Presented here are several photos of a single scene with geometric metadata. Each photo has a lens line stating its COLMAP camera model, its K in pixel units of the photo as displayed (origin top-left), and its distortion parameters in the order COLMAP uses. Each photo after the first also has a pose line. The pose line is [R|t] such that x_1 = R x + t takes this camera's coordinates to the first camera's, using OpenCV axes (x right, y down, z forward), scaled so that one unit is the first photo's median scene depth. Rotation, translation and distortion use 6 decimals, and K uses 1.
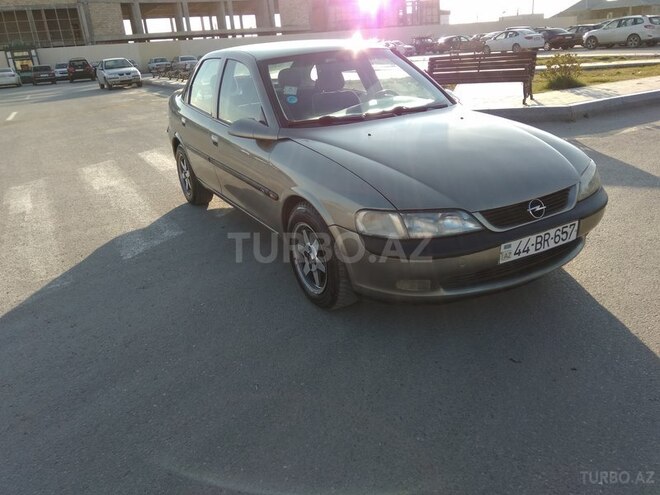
lens RADIAL K [[480.7, 0, 330.6], [0, 480.7, 249.2], [0, 0, 1]] dist [0.010277, -0.029030]
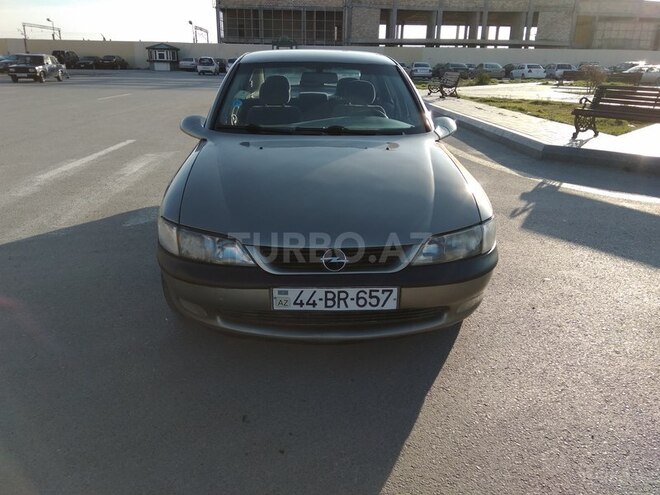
lens RADIAL K [[480.7, 0, 331.5], [0, 480.7, 247.8], [0, 0, 1]] dist [0.010277, -0.029030]
pose [[0.893975, 0.228943, -0.385220, 0.738338], [-0.235693, 0.971354, 0.030325, -0.128336], [0.381128, 0.063684, 0.922326, 0.197295]]
